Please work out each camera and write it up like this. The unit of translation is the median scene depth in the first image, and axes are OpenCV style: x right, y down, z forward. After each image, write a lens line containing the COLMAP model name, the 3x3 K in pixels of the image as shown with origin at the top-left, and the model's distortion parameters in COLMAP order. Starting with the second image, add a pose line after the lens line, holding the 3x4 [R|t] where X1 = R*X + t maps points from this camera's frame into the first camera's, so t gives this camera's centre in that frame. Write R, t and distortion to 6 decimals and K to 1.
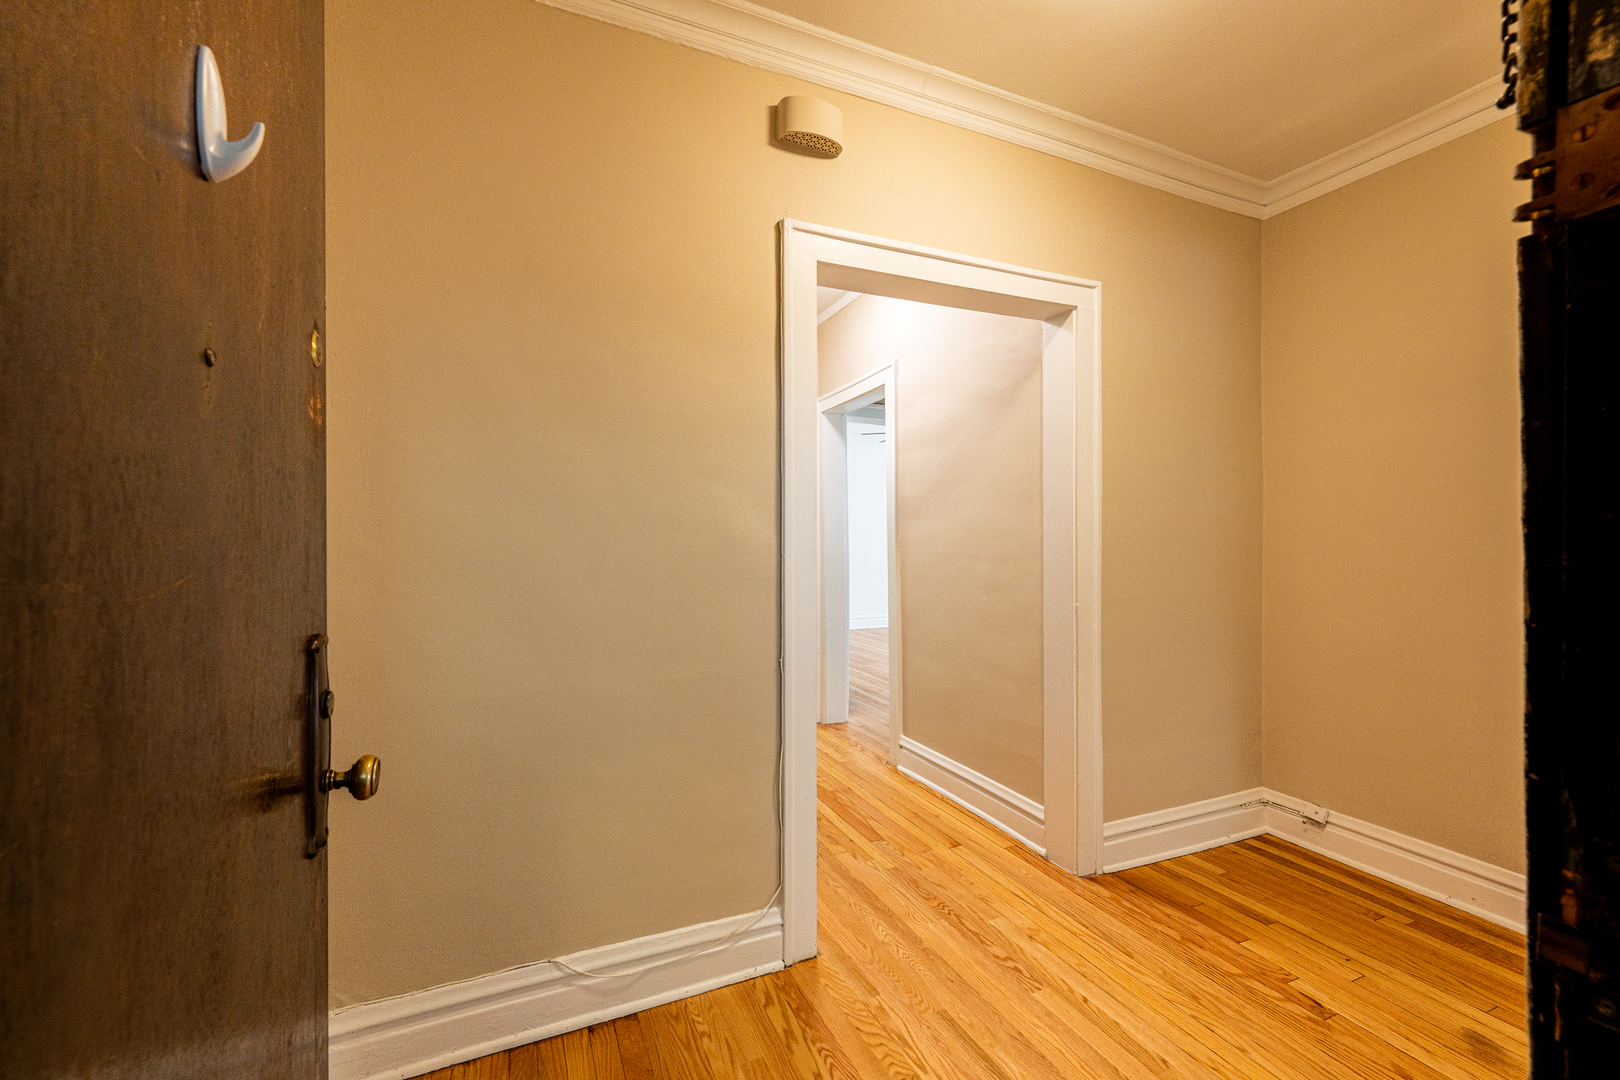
lens RADIAL K [[654.6, 0, 824.3], [0, 654.6, 543.0], [0, 0, 1]] dist [-0.000250, 0.001472]
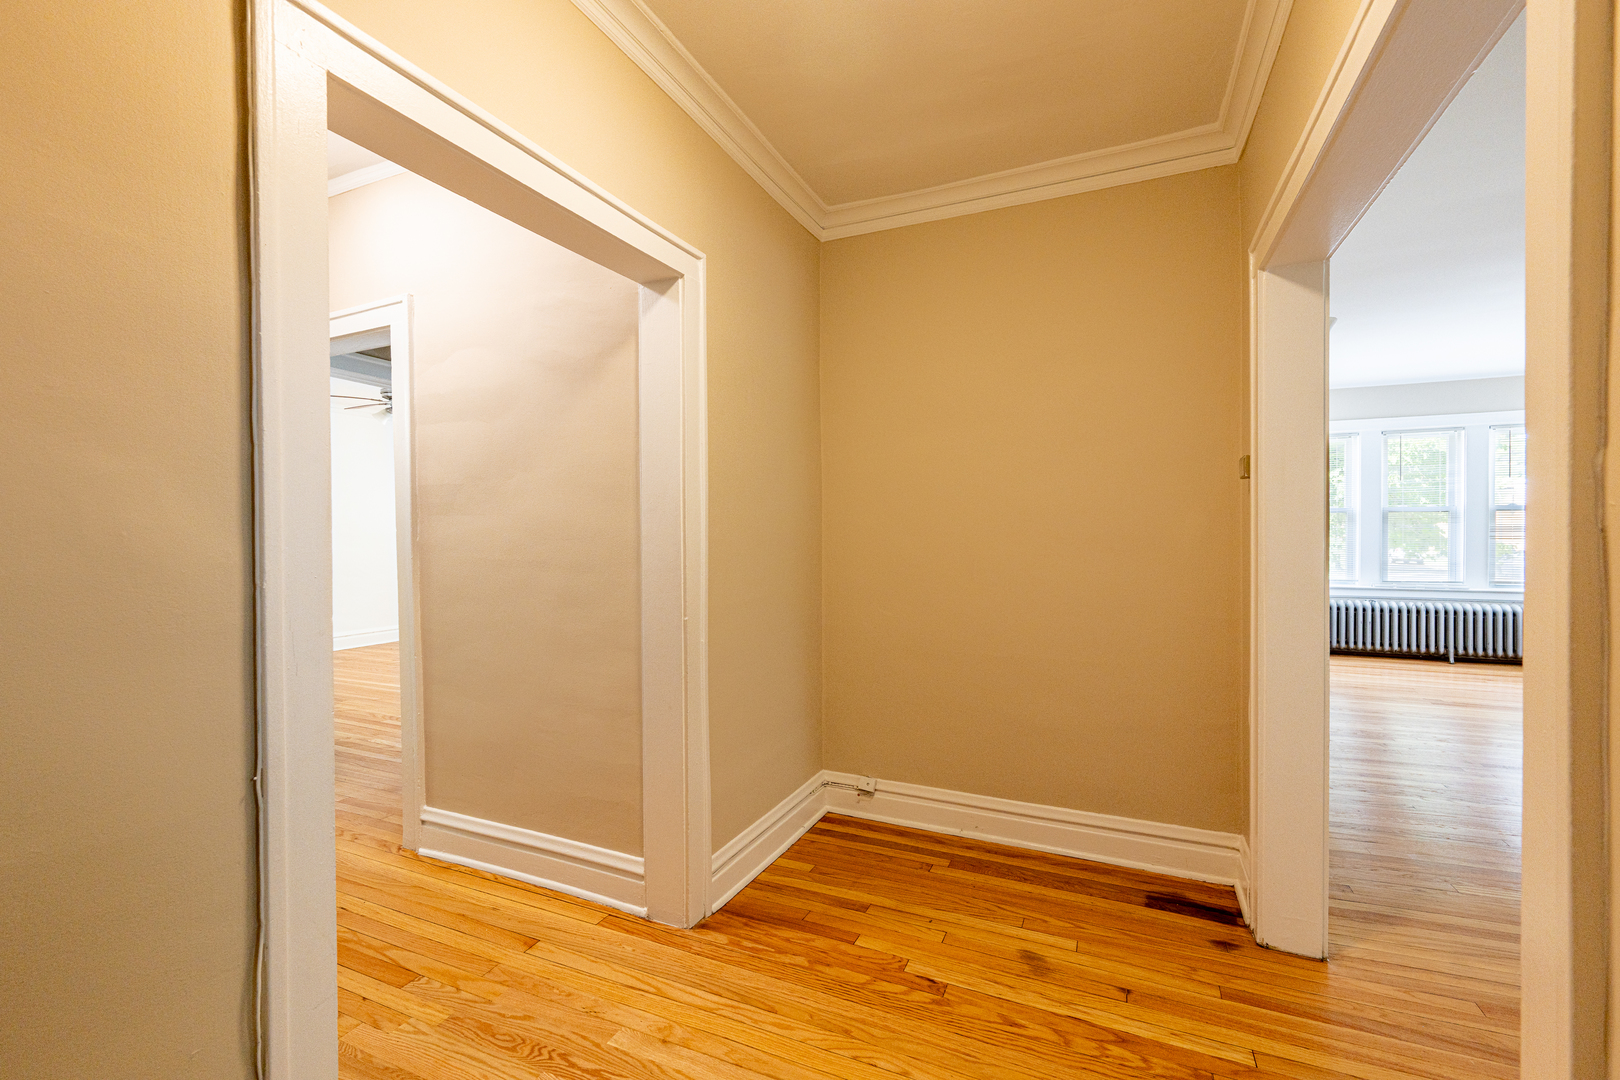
lens RADIAL K [[654.6, 0, 806.2], [0, 654.6, 538.8], [0, 0, 1]] dist [-0.000250, 0.001472]
pose [[0.748263, -0.008574, 0.663347, -0.067713], [0.005075, 0.999961, 0.007201, -0.016445], [-0.663383, -0.002021, 0.748277, 0.232796]]
